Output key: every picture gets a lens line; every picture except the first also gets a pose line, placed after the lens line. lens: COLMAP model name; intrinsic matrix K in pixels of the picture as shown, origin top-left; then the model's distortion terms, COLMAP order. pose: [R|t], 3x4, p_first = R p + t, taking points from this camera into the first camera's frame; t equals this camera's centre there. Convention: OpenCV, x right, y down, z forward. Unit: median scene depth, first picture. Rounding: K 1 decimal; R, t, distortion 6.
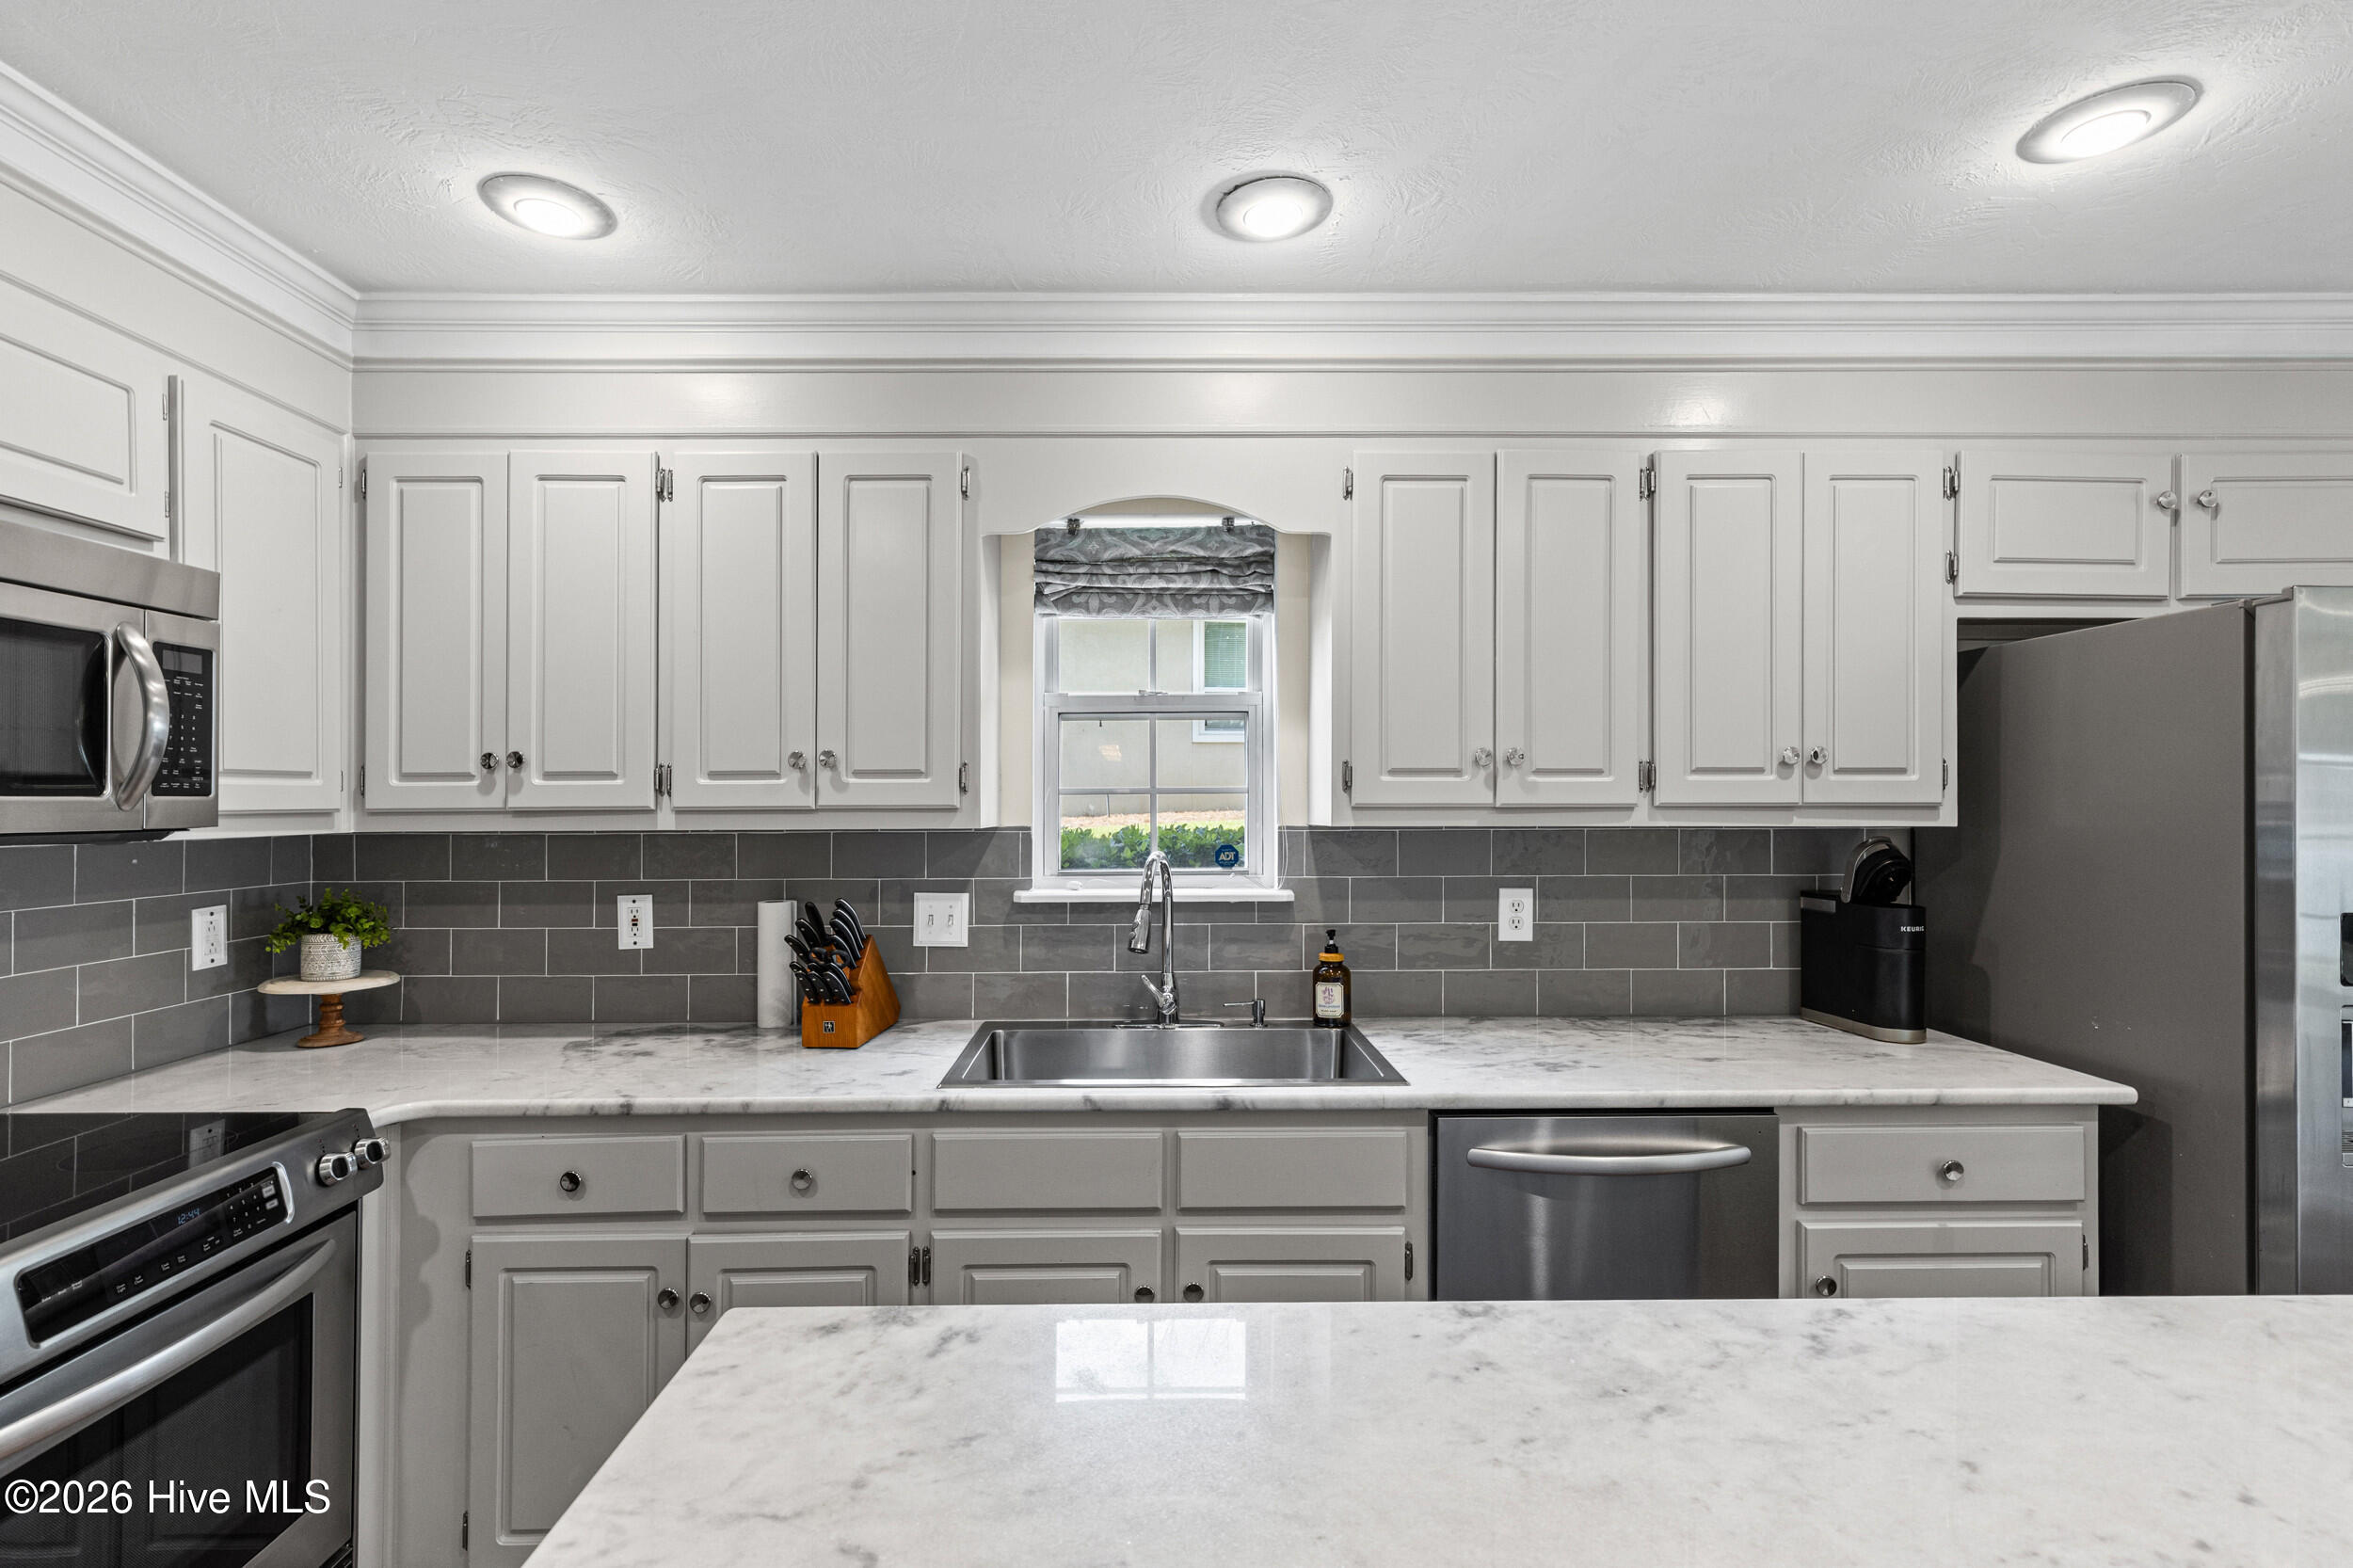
lens RADIAL K [[1111.7, 0, 1162.1], [0, 1111.7, 789.5], [0, 0, 1]] dist [0.004356, 0.000161]
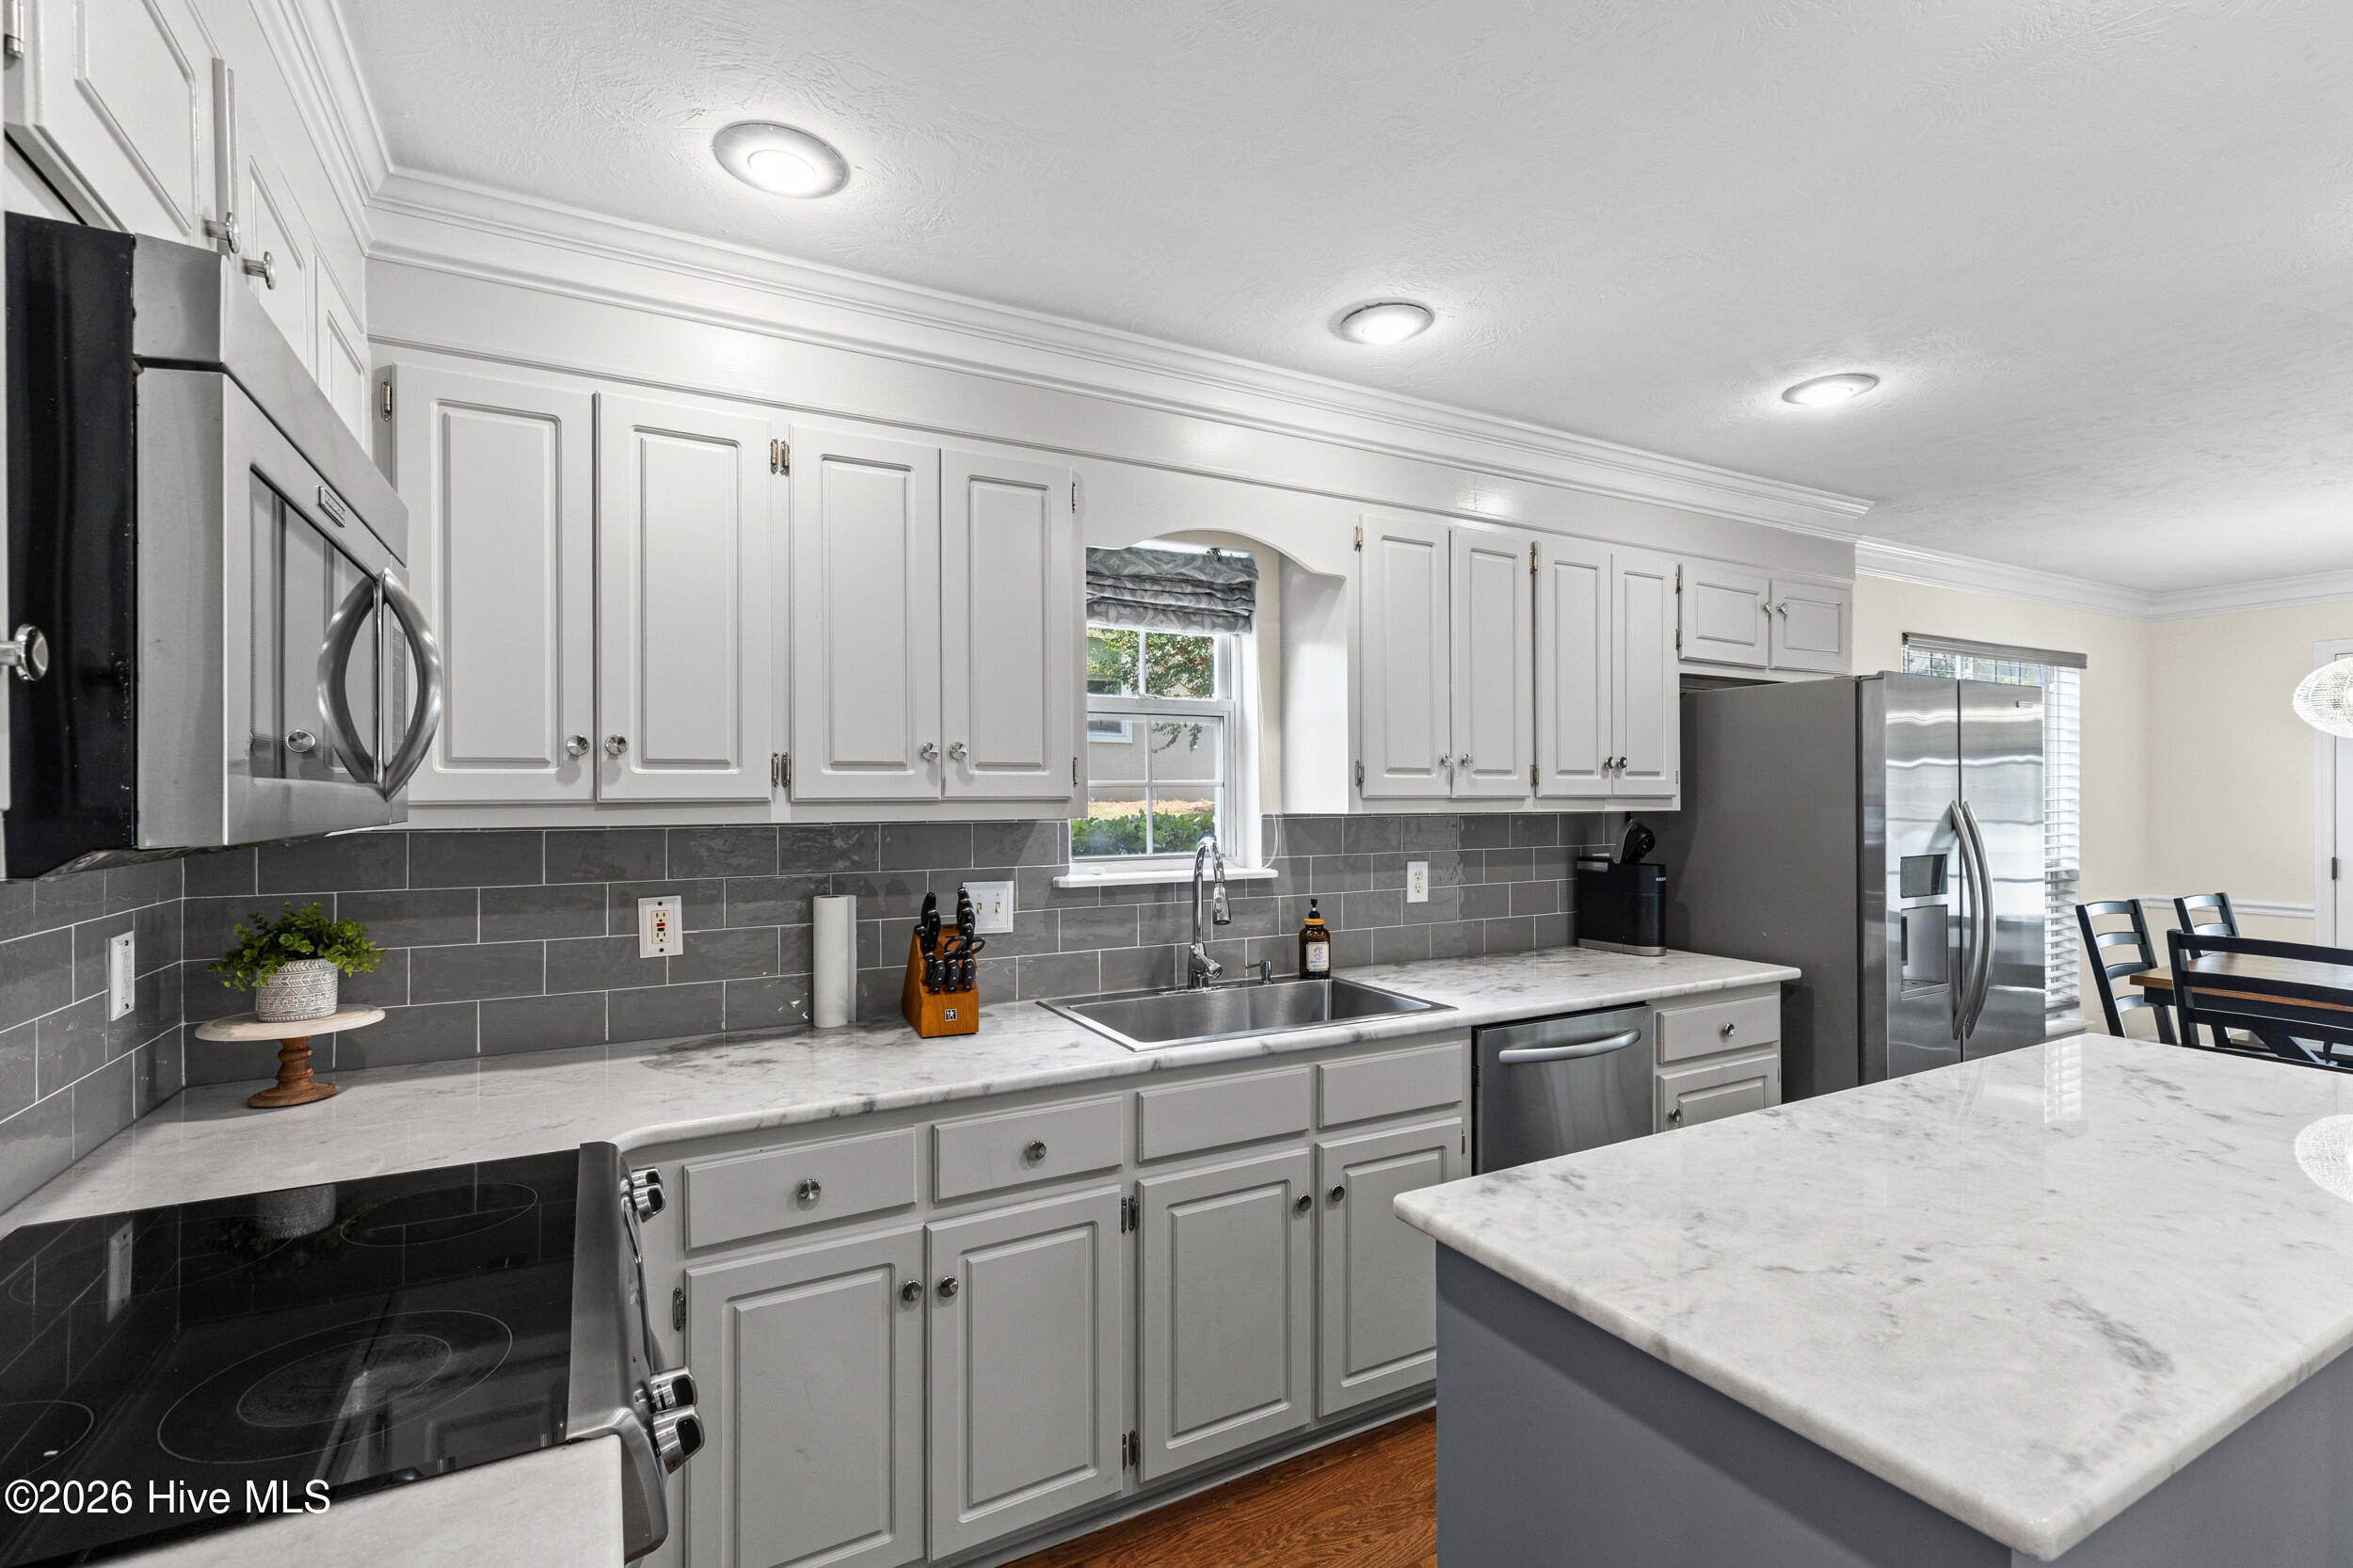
lens RADIAL K [[1090.7, 0, 1210.7], [0, 1090.7, 783.0], [0, 0, 1]] dist [0.007761, 0.000052]
pose [[0.873915, 0.006263, 0.486038, -0.575227], [-0.005829, 0.999980, -0.002404, 0.002730], [-0.486044, -0.000732, 0.873934, 0.012554]]
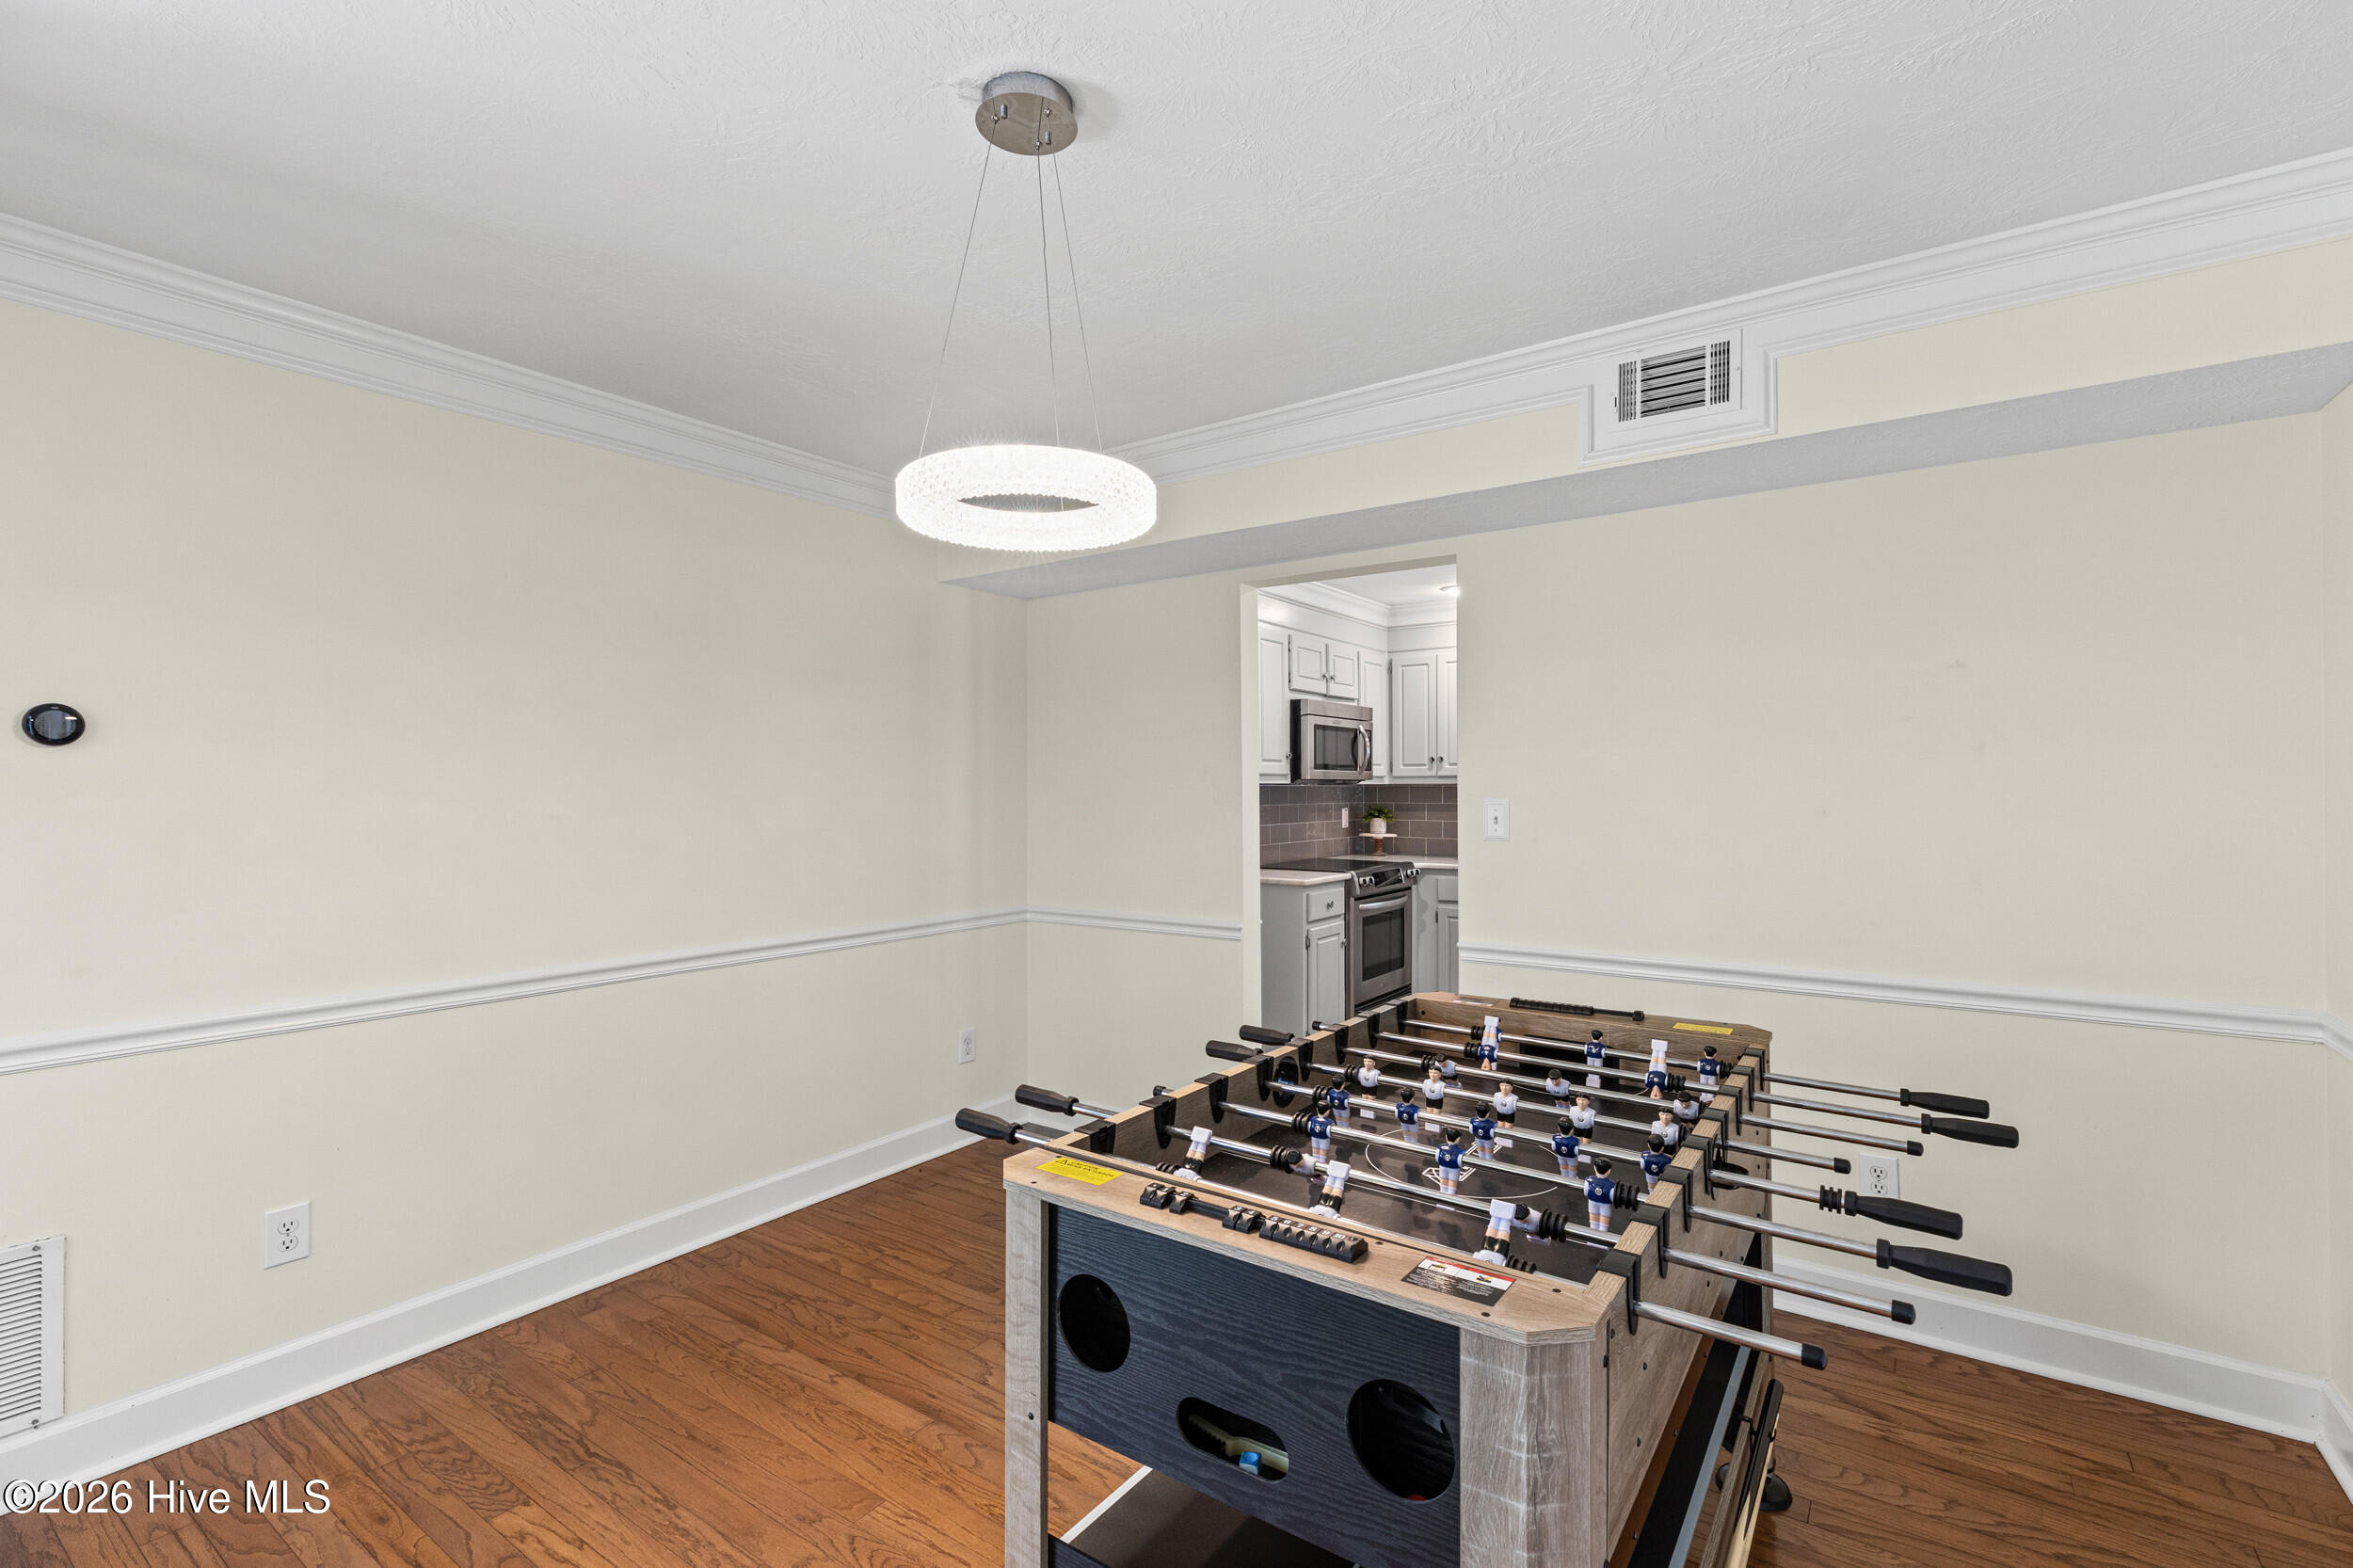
lens RADIAL K [[1055.2, 0, 1170.4], [0, 1055.2, 783.3], [0, 0, 1]] dist [0.000721, -0.000016]
pose [[0.804508, 0.001036, -0.593941, 0.490516], [0.004579, 0.999958, 0.007946, 0.011476], [0.593924, -0.009112, 0.804470, -1.629591]]
